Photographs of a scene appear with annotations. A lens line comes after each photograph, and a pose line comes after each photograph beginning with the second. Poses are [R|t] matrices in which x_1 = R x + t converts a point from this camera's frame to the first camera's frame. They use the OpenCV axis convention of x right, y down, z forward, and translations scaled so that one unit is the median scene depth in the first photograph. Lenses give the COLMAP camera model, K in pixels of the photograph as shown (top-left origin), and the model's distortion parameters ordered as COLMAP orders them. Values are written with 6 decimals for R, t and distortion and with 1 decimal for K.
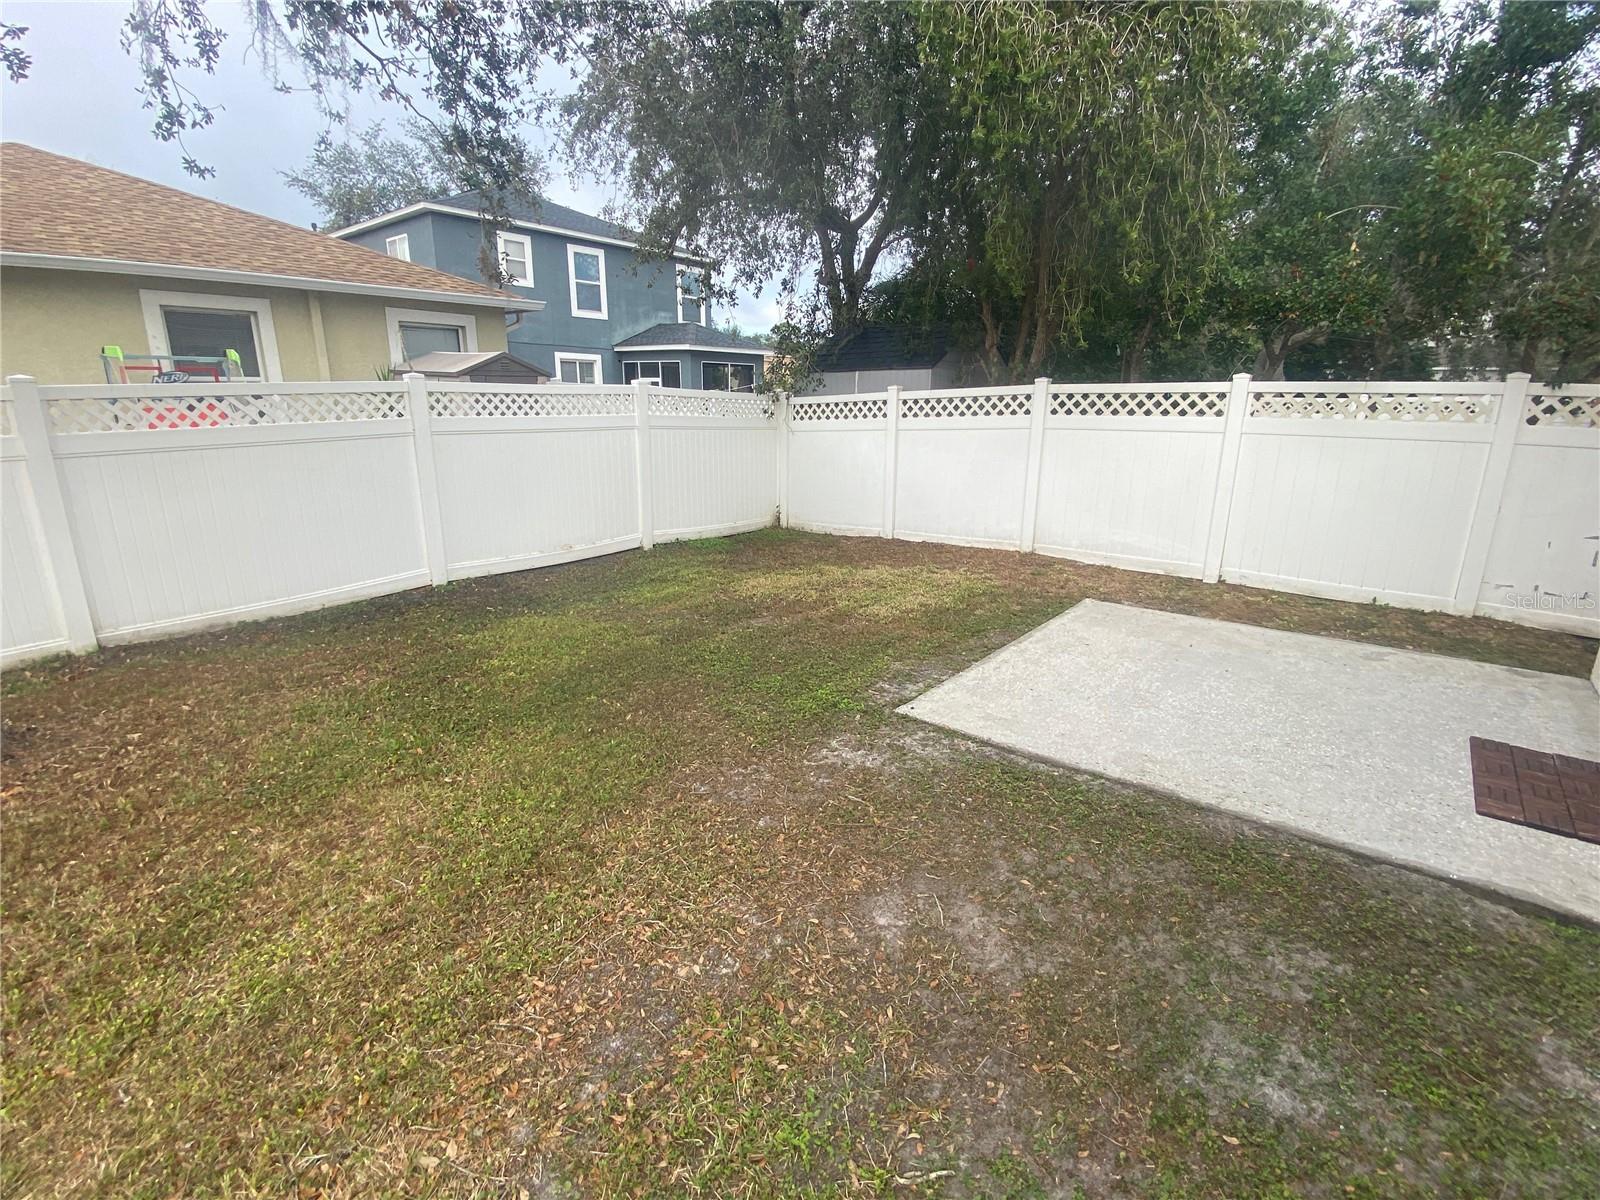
lens RADIAL K [[732.1, 0, 806.5], [0, 732.1, 583.8], [0, 0, 1]] dist [-0.002995, -0.006576]
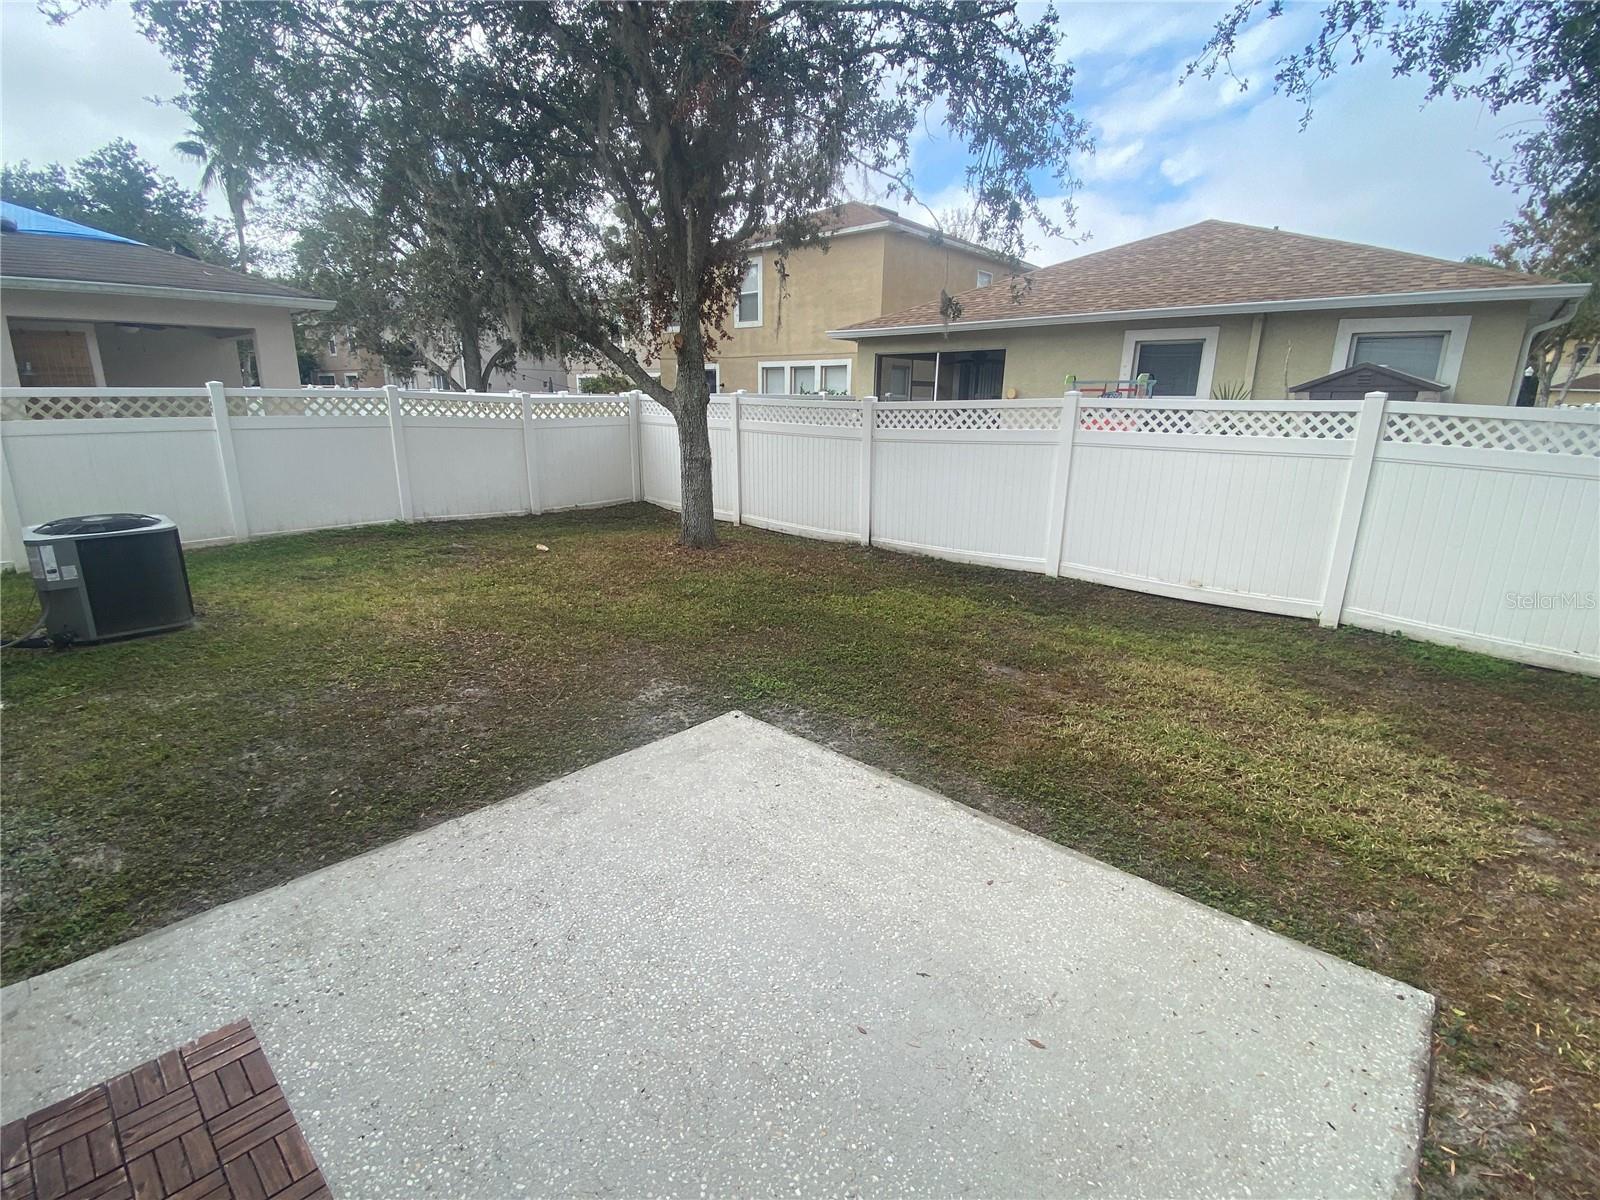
lens RADIAL K [[732.1, 0, 807.2], [0, 732.1, 604.2], [0, 0, 1]] dist [-0.002995, -0.006576]
pose [[-0.034531, 0.258742, -0.965329, 0.750523], [-0.263217, 0.929448, 0.258541, -0.181605], [0.964118, 0.263019, 0.036010, 0.712768]]
